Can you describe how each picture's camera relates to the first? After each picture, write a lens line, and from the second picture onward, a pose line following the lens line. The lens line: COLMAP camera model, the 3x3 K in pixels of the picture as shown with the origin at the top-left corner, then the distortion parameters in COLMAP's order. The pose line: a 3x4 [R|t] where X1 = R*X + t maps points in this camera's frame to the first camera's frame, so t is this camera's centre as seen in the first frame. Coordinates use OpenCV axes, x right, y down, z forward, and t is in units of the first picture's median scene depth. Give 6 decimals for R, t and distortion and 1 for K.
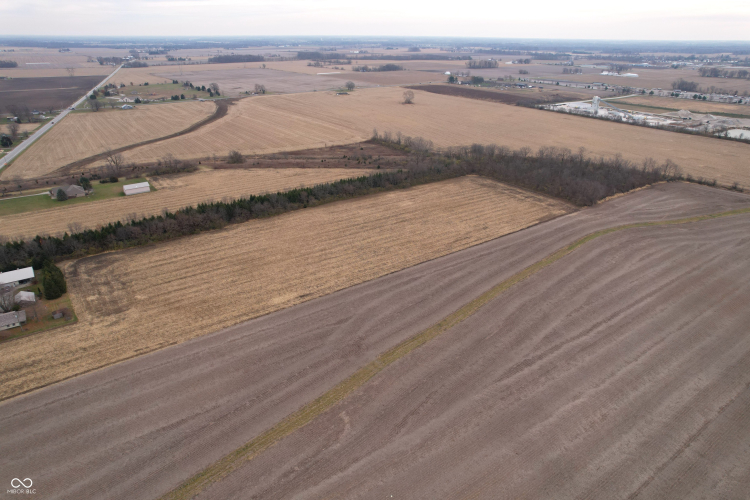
lens RADIAL K [[479.6, 0, 374.9], [0, 479.6, 253.8], [0, 0, 1]] dist [-0.079536, 0.073176]
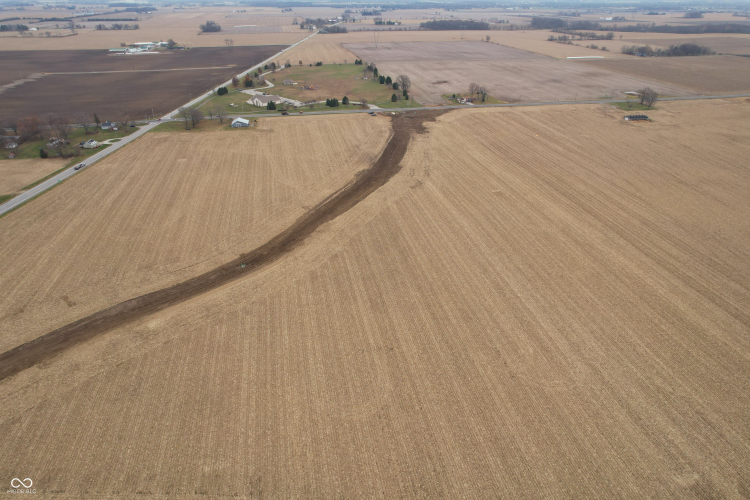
lens RADIAL K [[479.6, 0, 374.9], [0, 479.6, 253.8], [0, 0, 1]] dist [-0.079536, 0.073176]
pose [[0.912534, 0.193652, -0.360251, -0.071568], [-0.168088, 0.980552, 0.101316, -0.124104], [0.372865, -0.031901, 0.927337, 0.266992]]
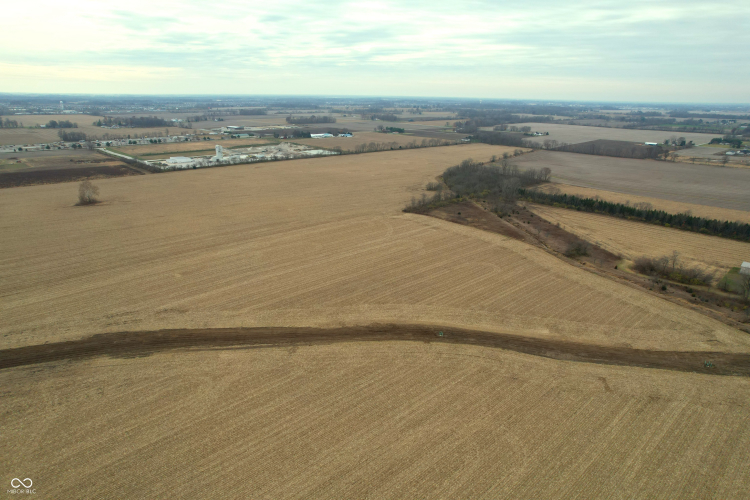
lens RADIAL K [[479.6, 0, 374.9], [0, 479.6, 253.8], [0, 0, 1]] dist [-0.079536, 0.073176]
pose [[-0.143434, -0.324210, 0.935048, -0.291852], [0.404909, 0.842895, 0.354370, -0.181757], [-0.903037, 0.429438, 0.010375, 0.395662]]
